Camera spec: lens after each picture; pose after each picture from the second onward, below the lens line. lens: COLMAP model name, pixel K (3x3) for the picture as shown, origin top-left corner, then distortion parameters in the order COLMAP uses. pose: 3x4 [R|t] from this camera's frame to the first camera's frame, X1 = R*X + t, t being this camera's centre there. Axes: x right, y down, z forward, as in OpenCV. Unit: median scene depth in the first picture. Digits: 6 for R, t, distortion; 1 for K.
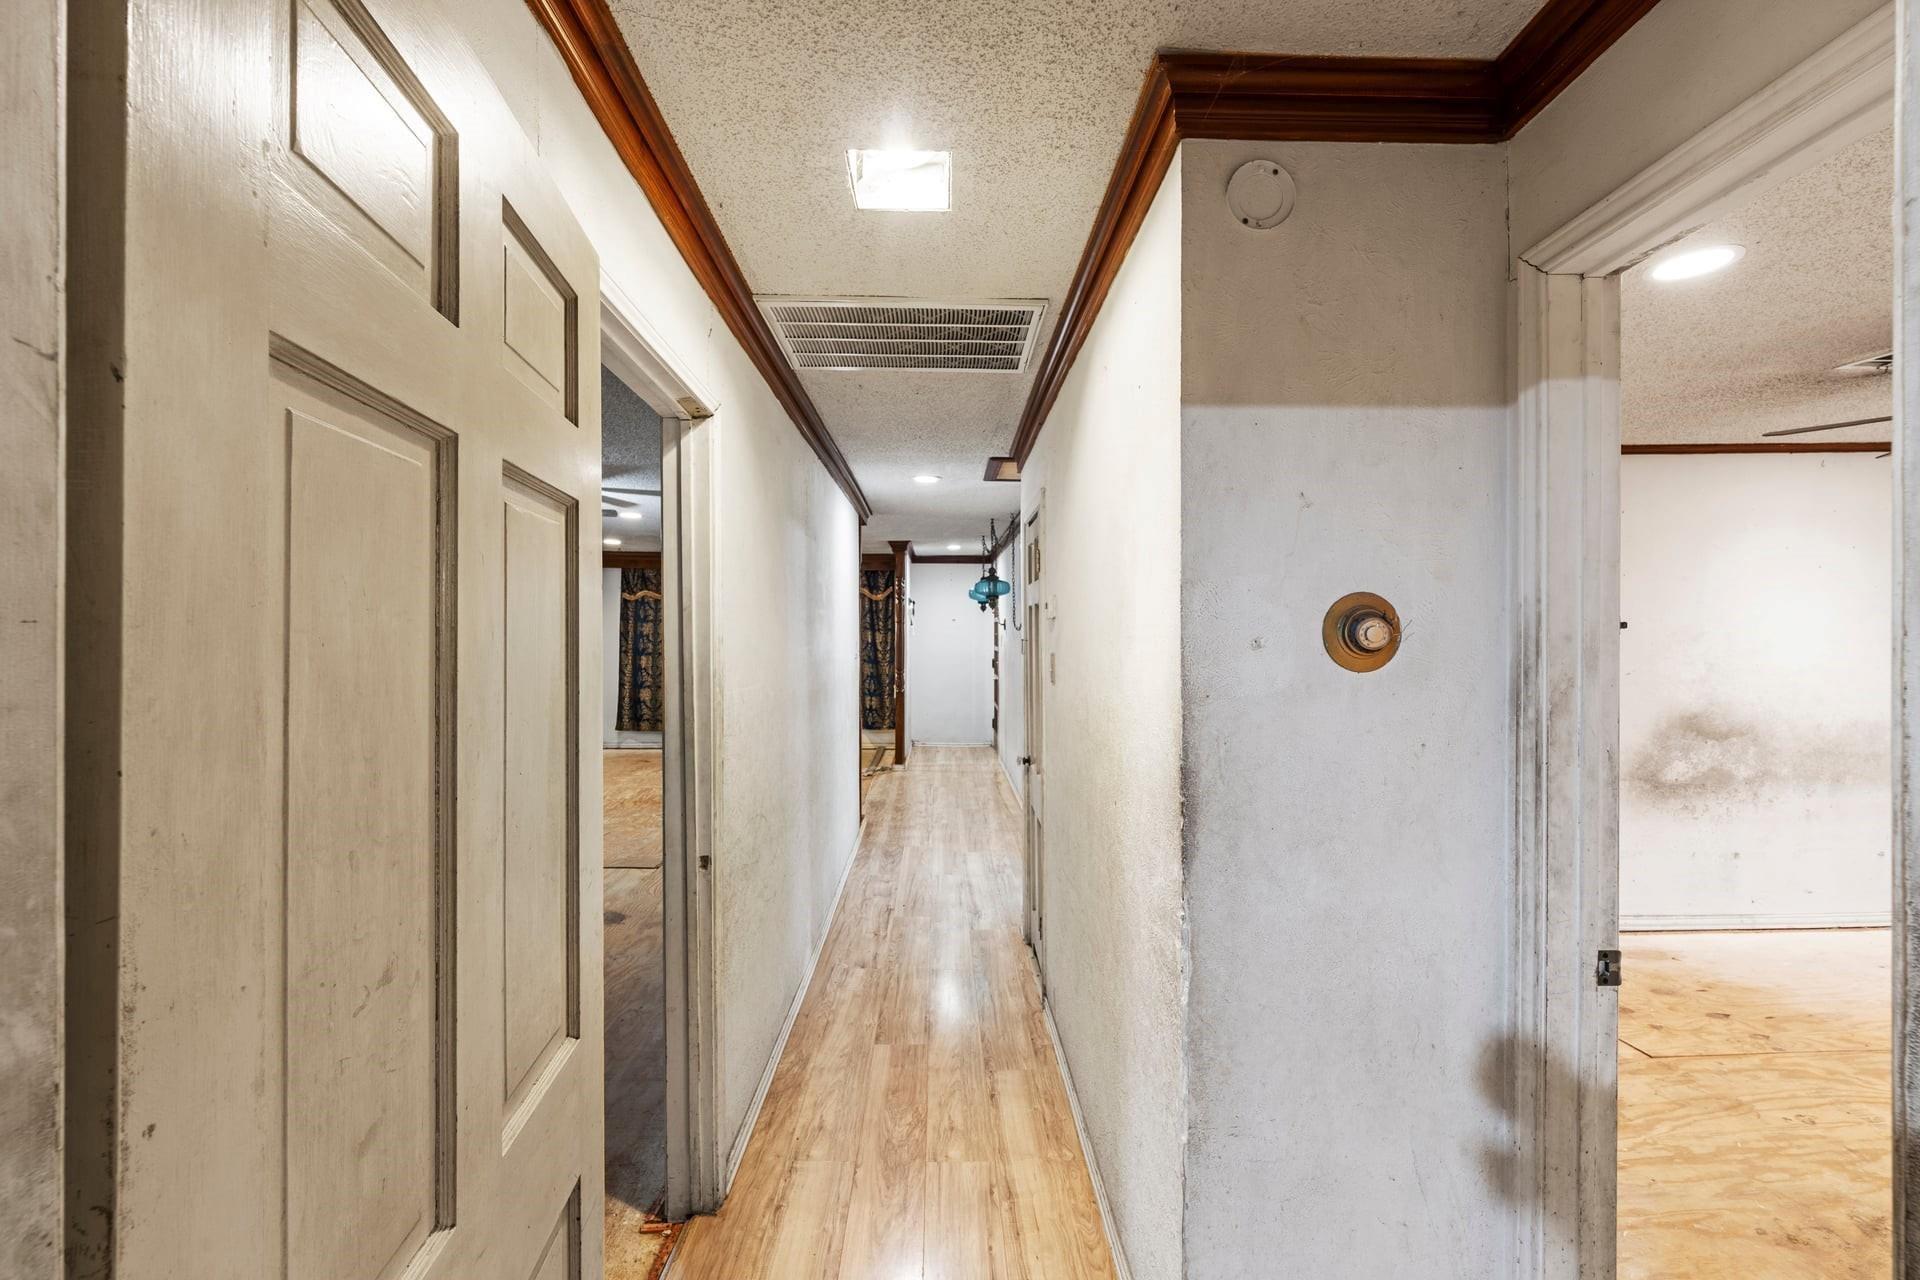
lens RADIAL K [[781.2, 0, 953.6], [0, 781.2, 637.8], [0, 0, 1]] dist [0.001480, 0.000082]
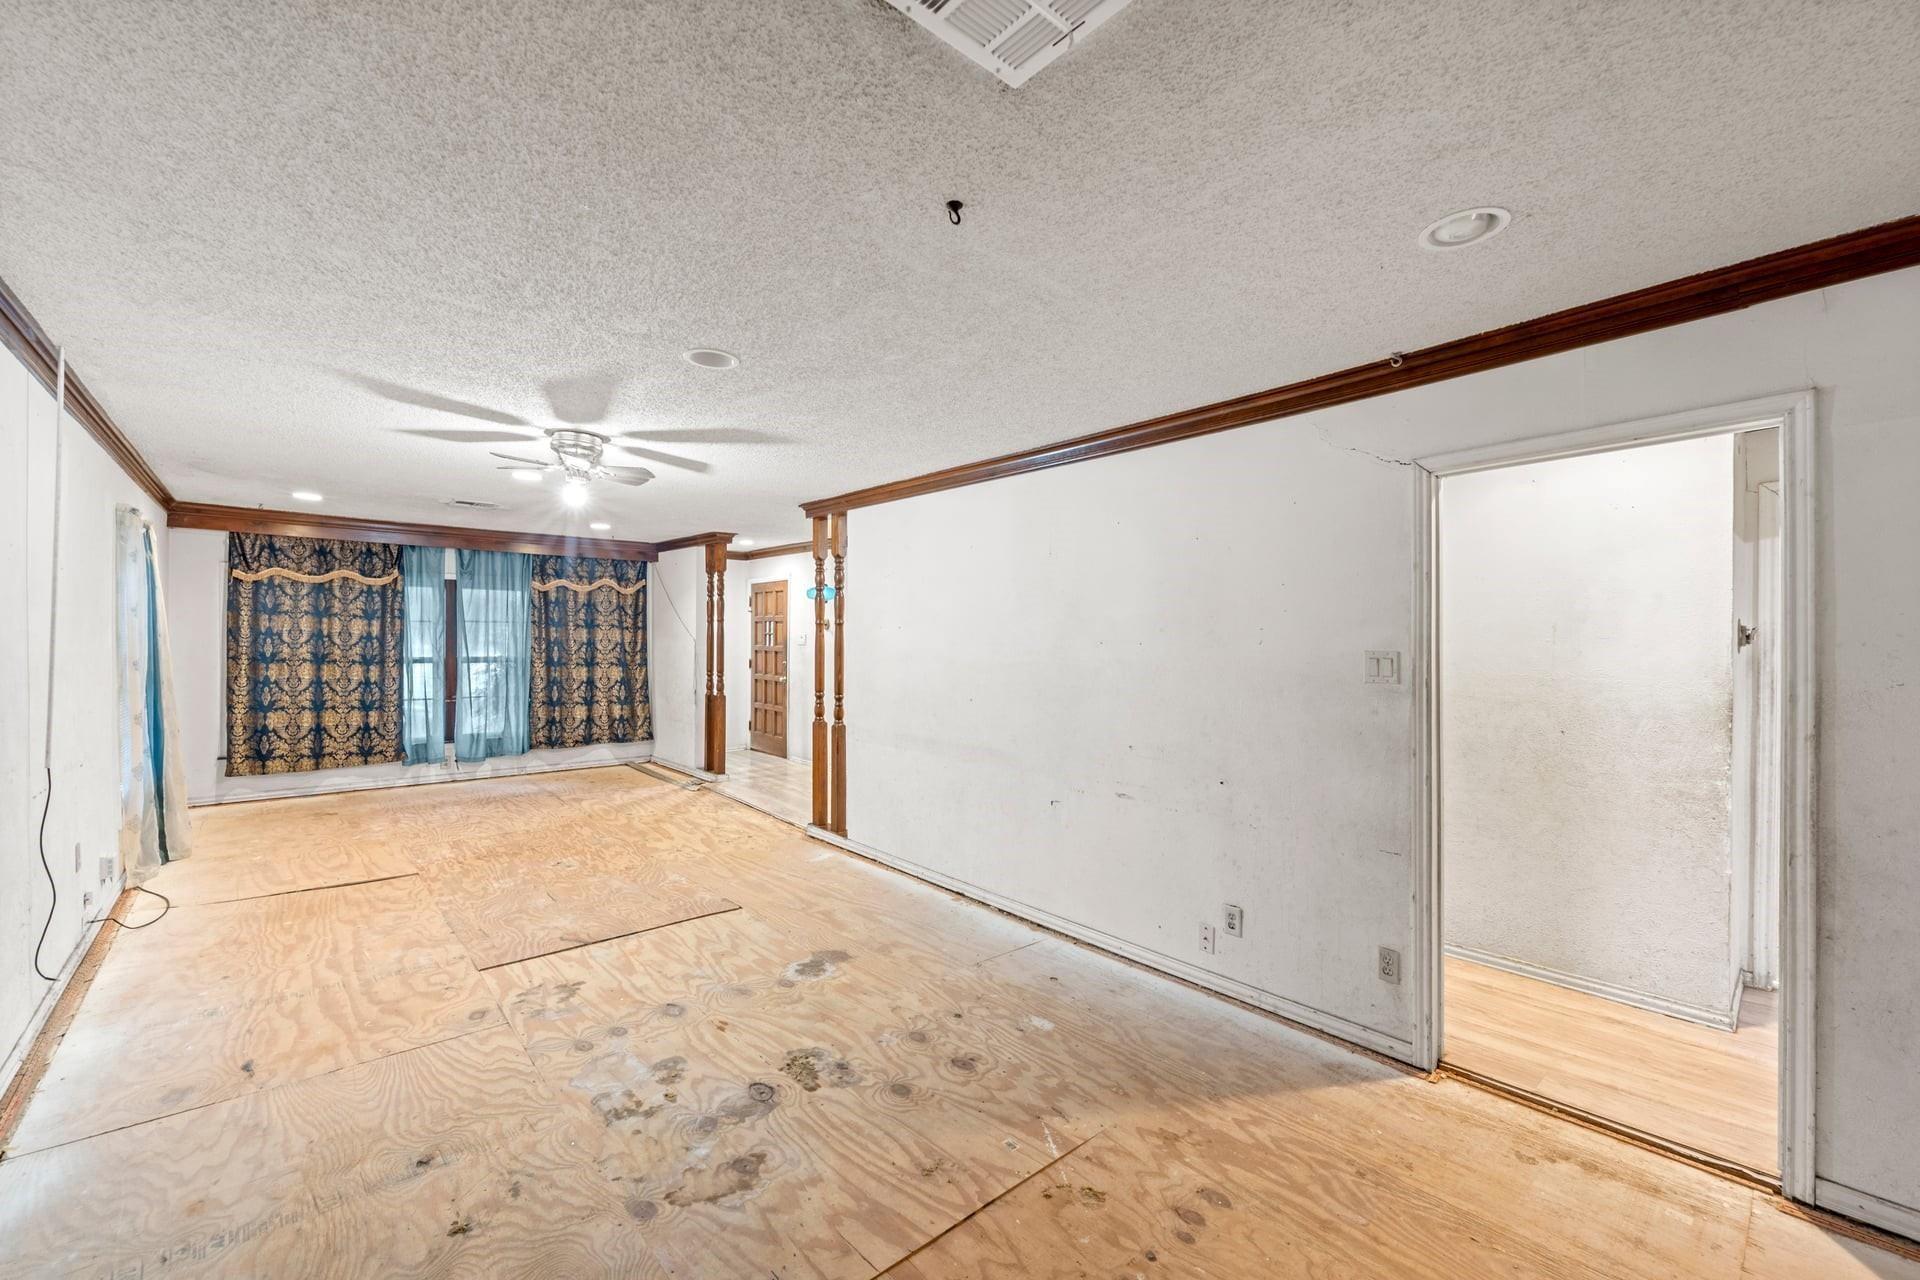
lens RADIAL K [[781.2, 0, 958.9], [0, 781.2, 635.5], [0, 0, 1]] dist [0.001480, 0.000082]
pose [[0.764498, 0.002010, 0.644623, -0.710601], [-0.001209, 0.999998, -0.001684, -0.001911], [-0.644625, 0.000507, 0.764499, 0.182856]]
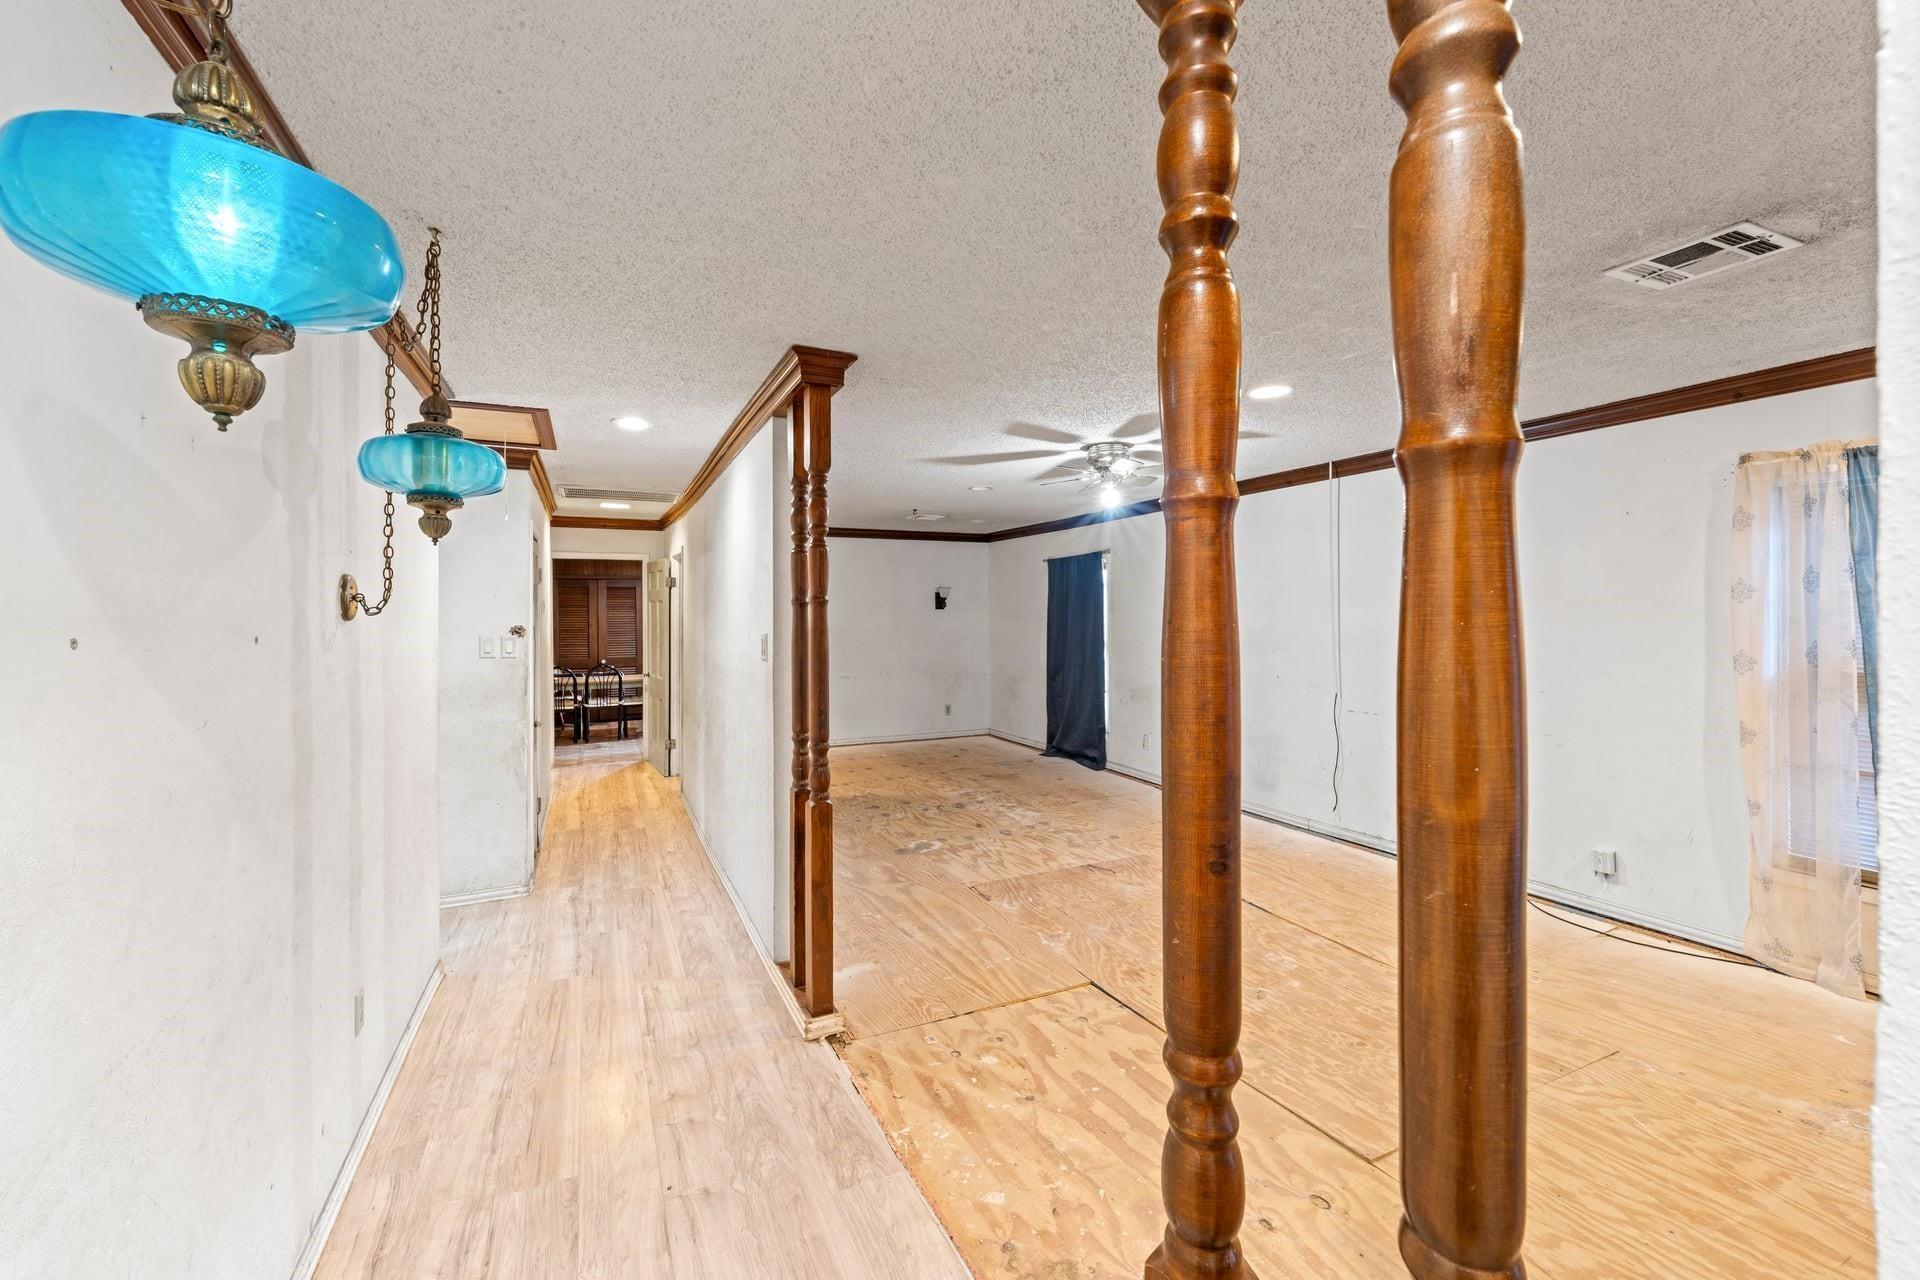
lens RADIAL K [[781.2, 0, 963.3], [0, 781.2, 624.5], [0, 0, 1]] dist [0.001480, 0.000082]
pose [[-0.909833, 0.007194, -0.414912, -0.009960], [0.002313, 0.999922, 0.012265, -0.010736], [0.414968, 0.010199, -0.909779, 1.699274]]
